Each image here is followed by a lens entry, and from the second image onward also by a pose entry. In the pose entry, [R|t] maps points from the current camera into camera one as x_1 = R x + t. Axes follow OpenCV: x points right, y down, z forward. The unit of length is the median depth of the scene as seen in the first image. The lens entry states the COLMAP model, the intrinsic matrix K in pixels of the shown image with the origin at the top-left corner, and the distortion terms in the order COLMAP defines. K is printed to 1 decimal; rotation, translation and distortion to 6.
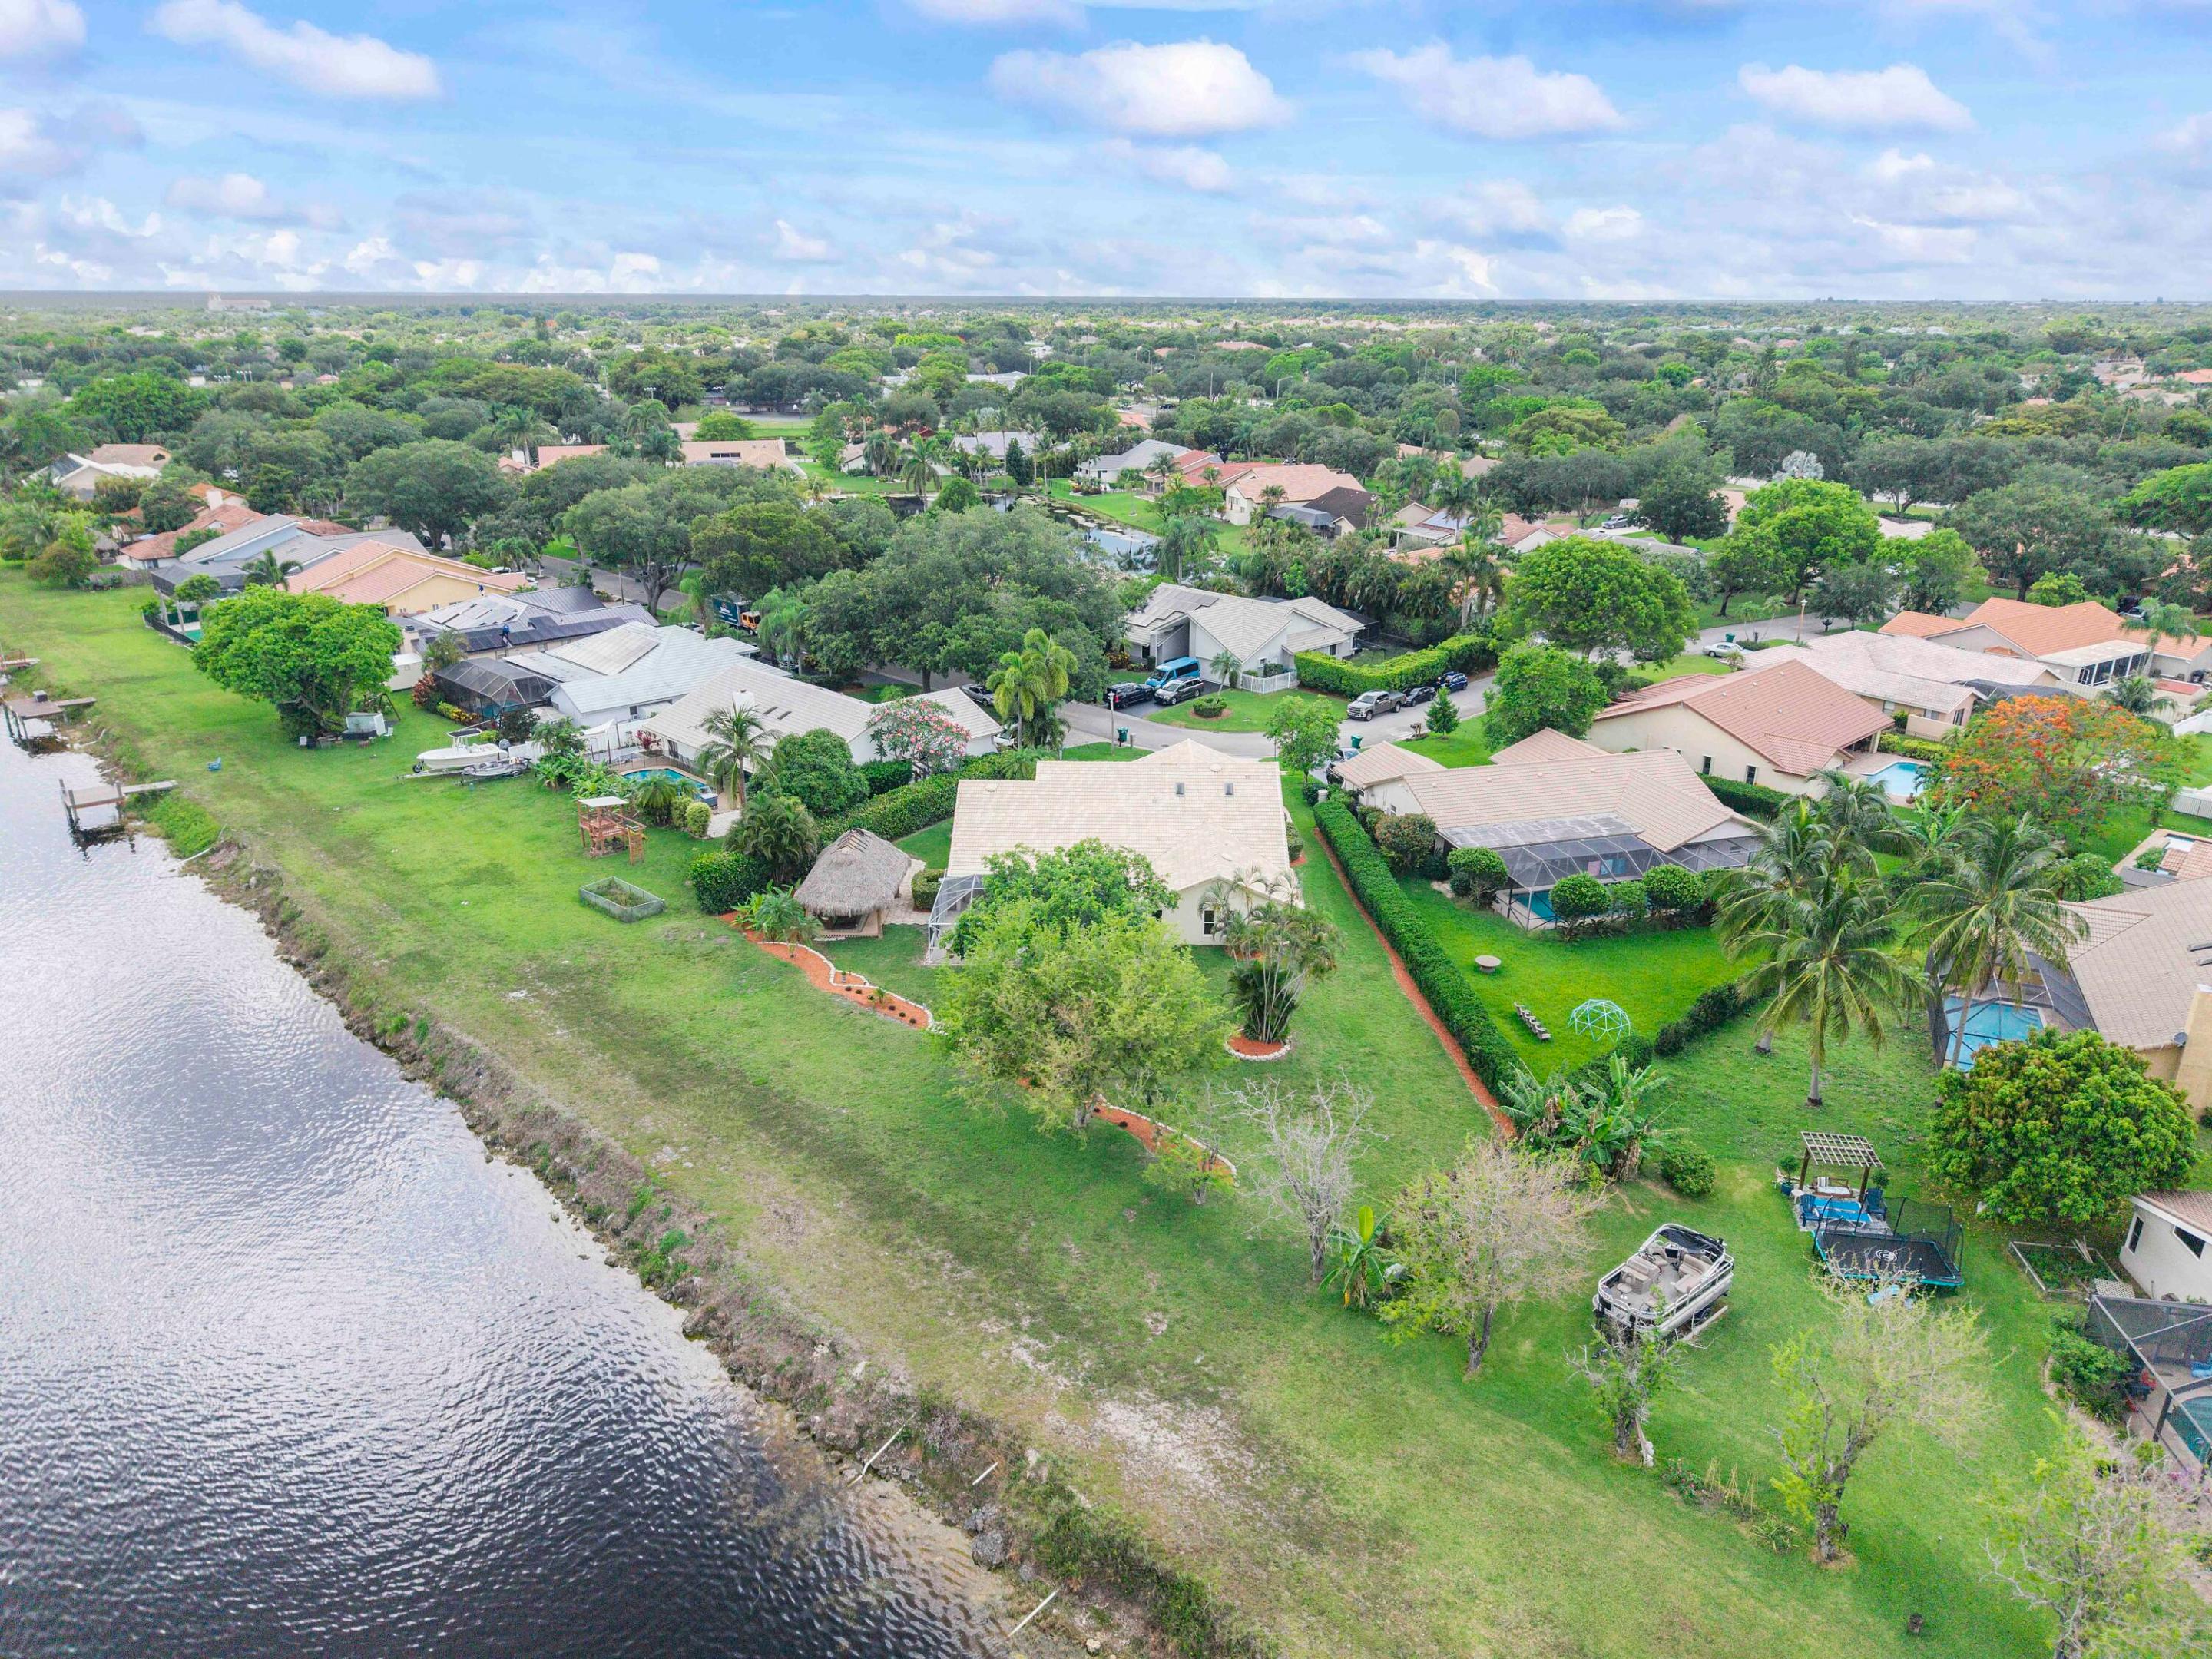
lens RADIAL K [[1557.8, 0, 1148.8], [0, 1557.8, 836.1], [0, 0, 1]] dist [0.004994, -0.003011]
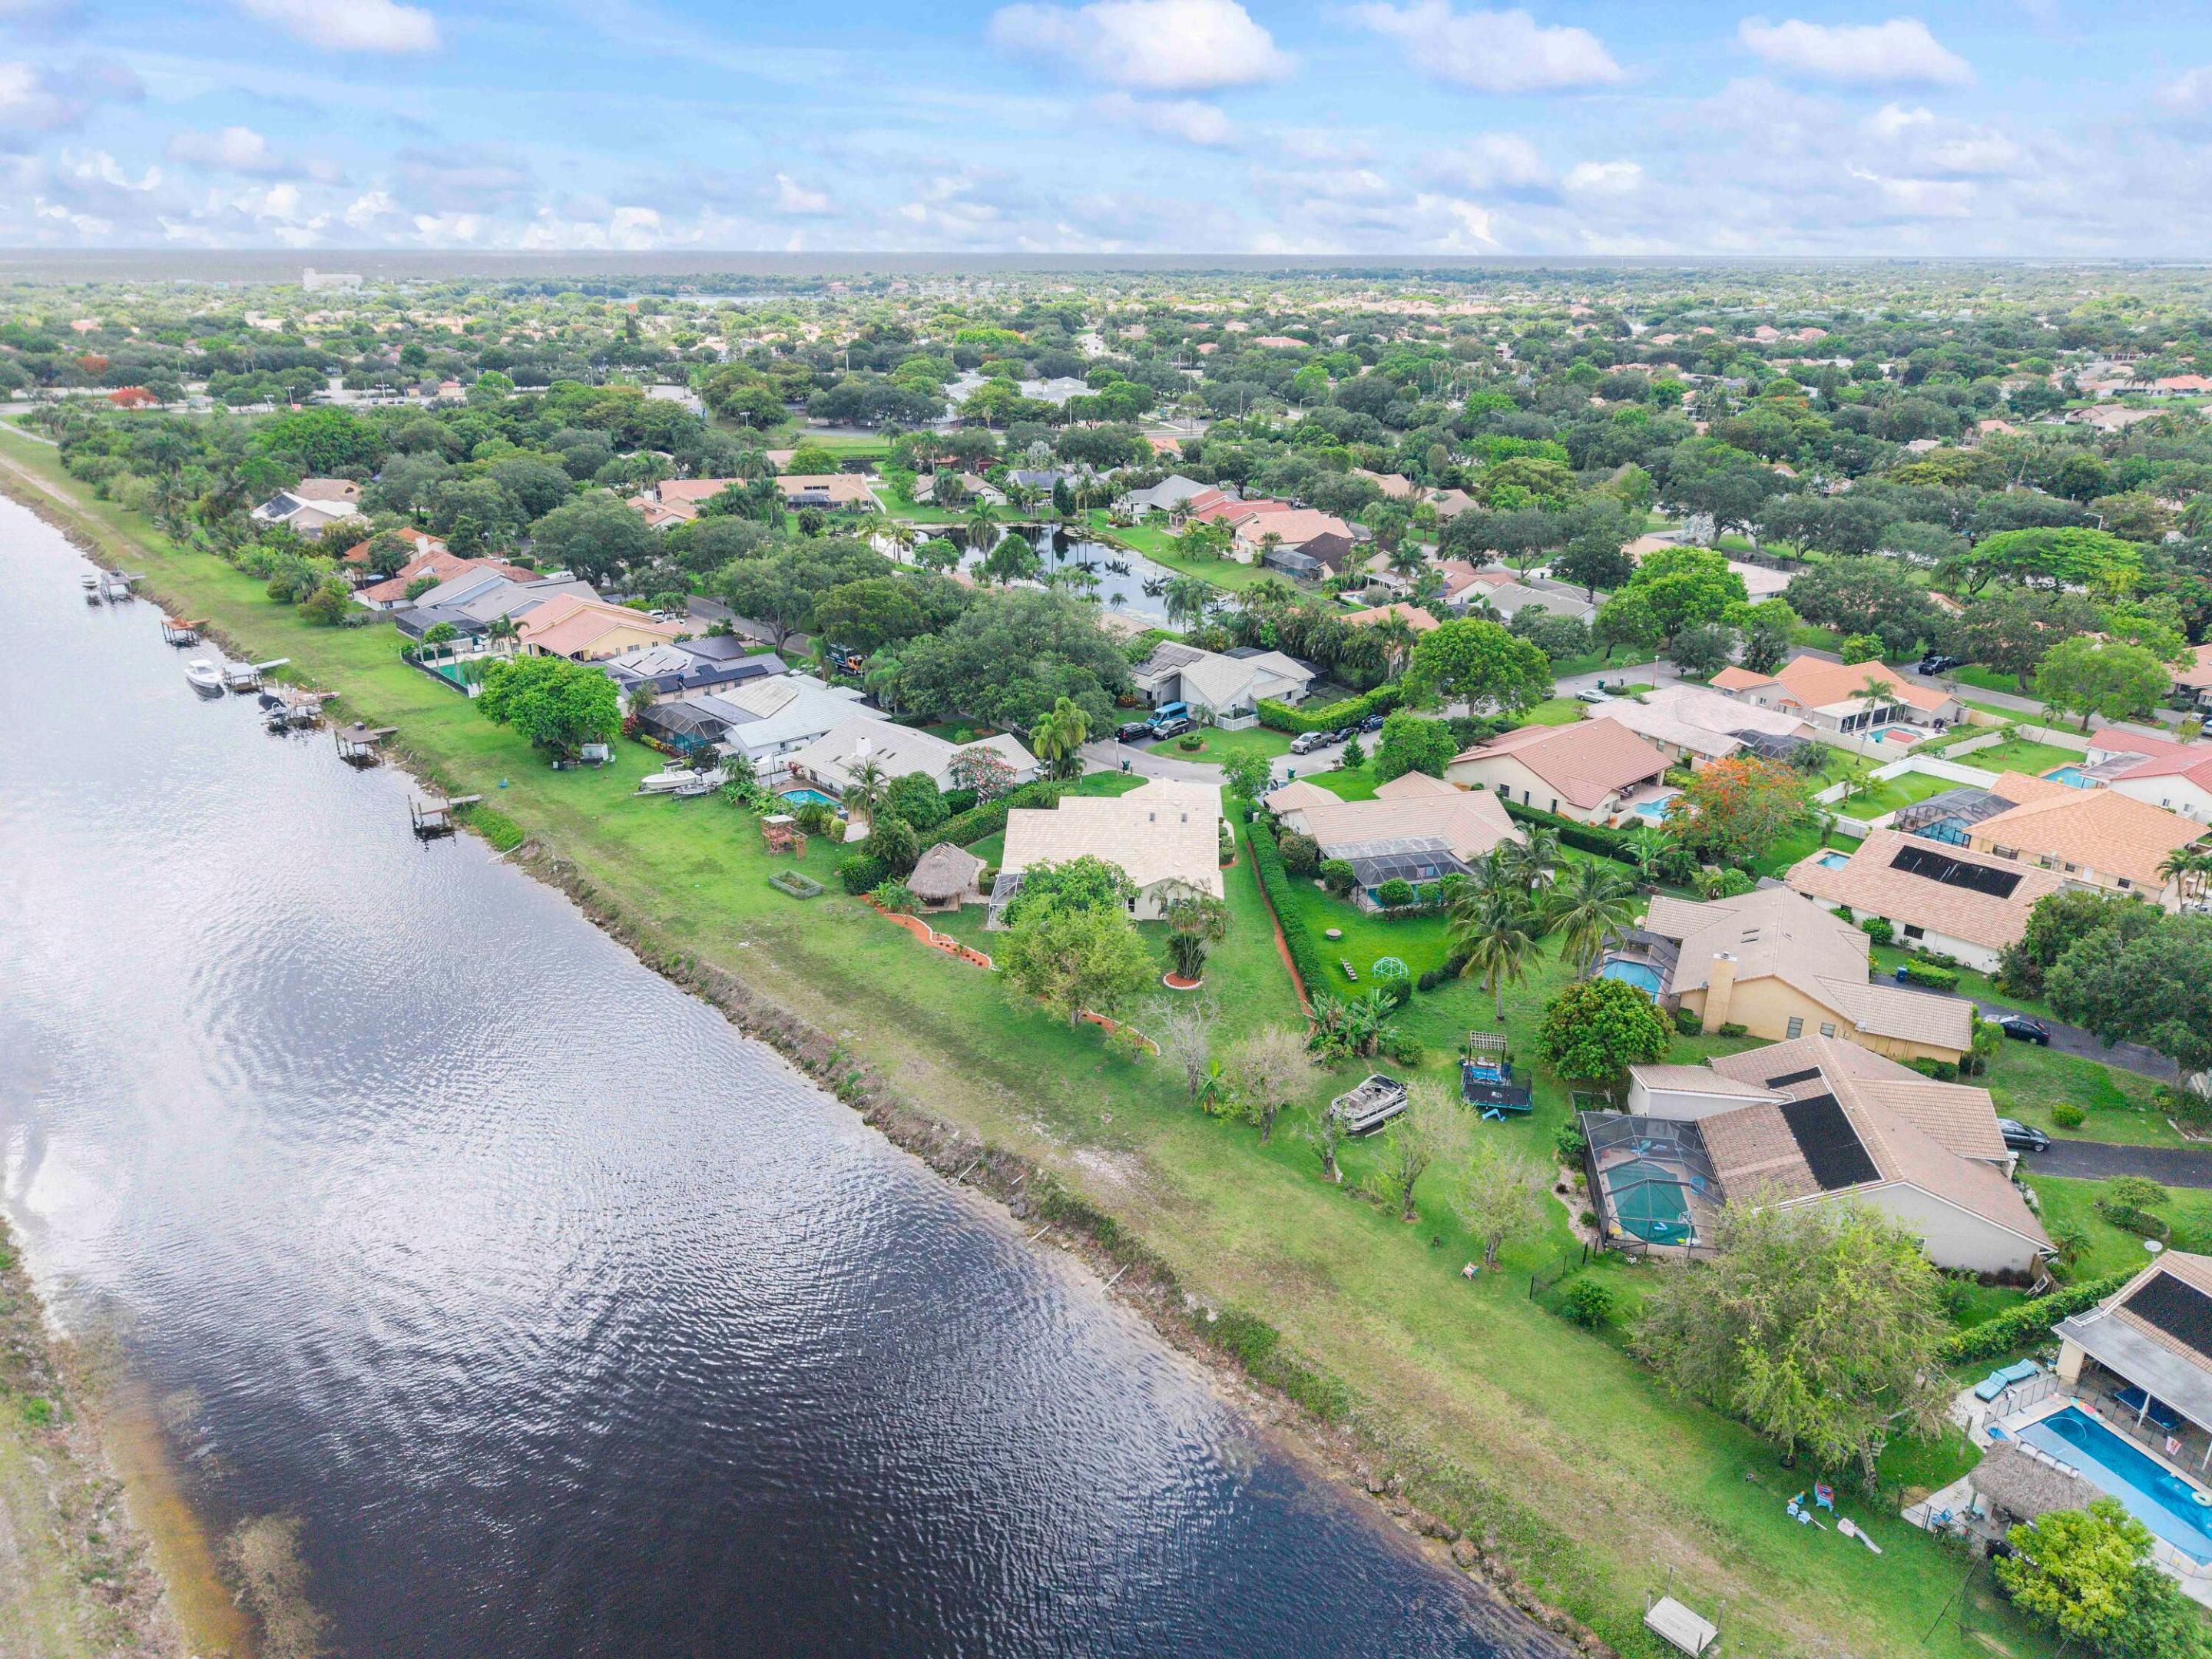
lens RADIAL K [[1557.2, 0, 1108.9], [0, 1557.2, 847.6], [0, 0, 1]] dist [0.037055, -0.050263]
pose [[0.998166, 0.011725, -0.059393, 0.056377], [-0.009543, 0.999274, 0.036890, -0.045982], [0.059782, -0.036256, 0.997553, -0.438152]]
